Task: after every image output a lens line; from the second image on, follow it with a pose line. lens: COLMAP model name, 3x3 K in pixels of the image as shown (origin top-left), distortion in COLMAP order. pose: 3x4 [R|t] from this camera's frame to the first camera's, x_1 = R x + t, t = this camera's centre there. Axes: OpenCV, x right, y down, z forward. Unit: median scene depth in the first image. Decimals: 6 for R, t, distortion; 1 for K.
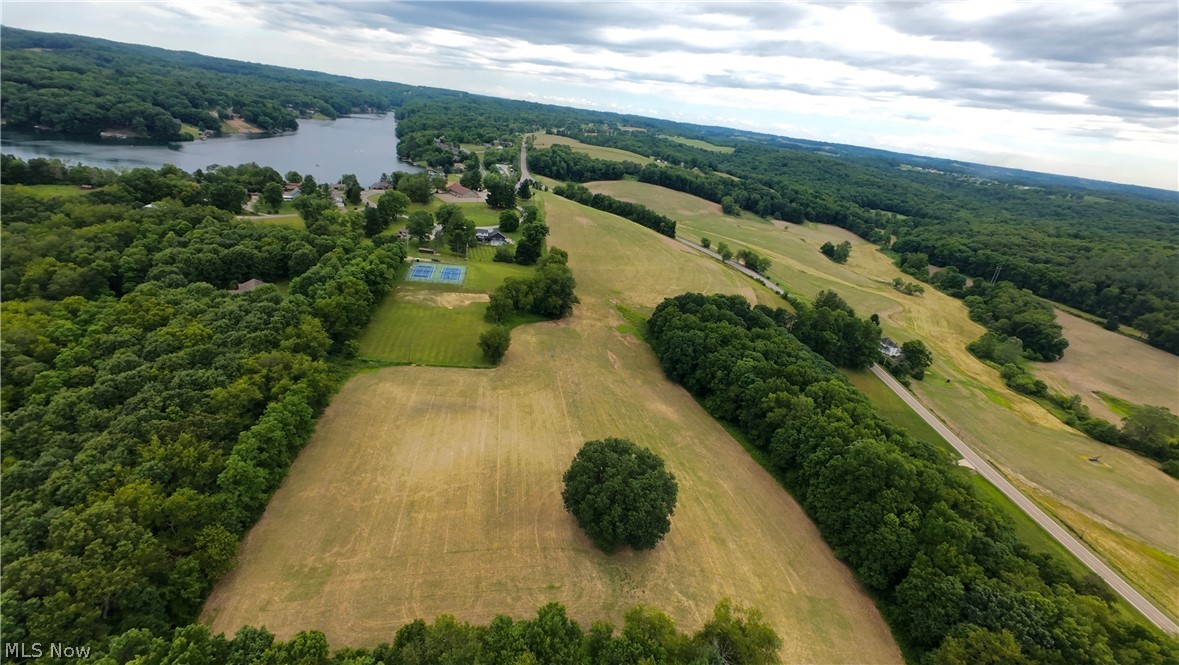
lens RADIAL K [[528.4, 0, 589.7], [0, 528.4, 335.3], [0, 0, 1]] dist [-0.003966, 0.001416]
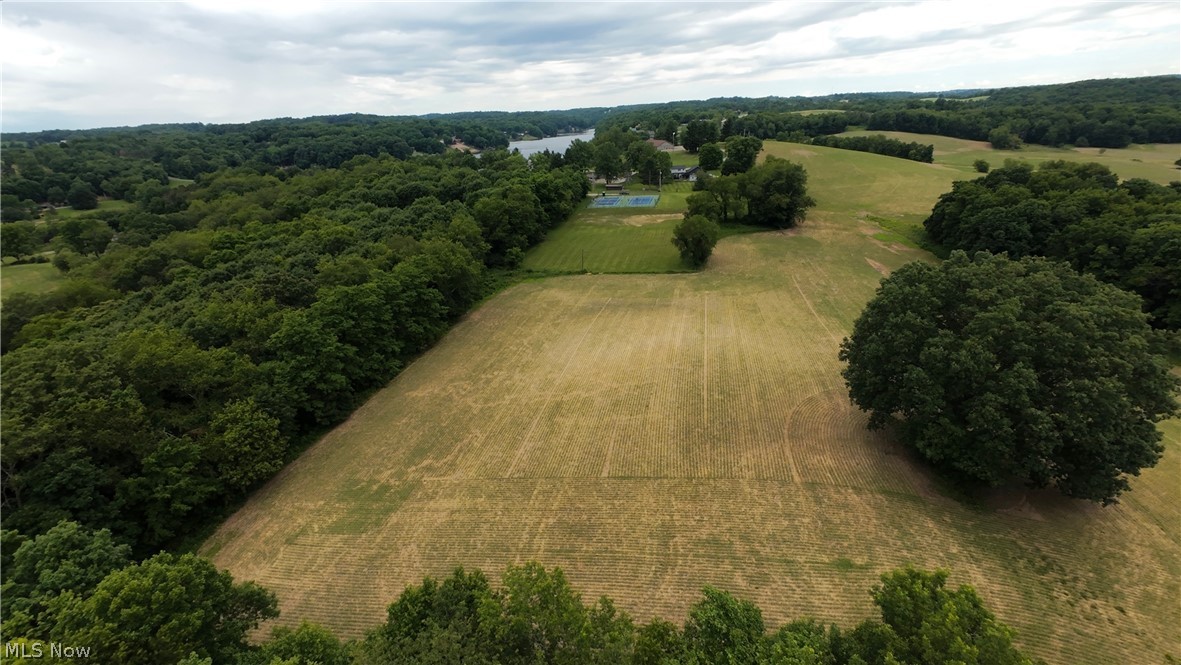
lens RADIAL K [[542.3, 0, 593.7], [0, 542.3, 329.6], [0, 0, 1]] dist [-0.004386, 0.001208]
pose [[0.929344, -0.047555, -0.366140, -0.058413], [0.036912, 0.998669, -0.036020, 0.195636], [0.367366, 0.019960, 0.929862, 0.345888]]
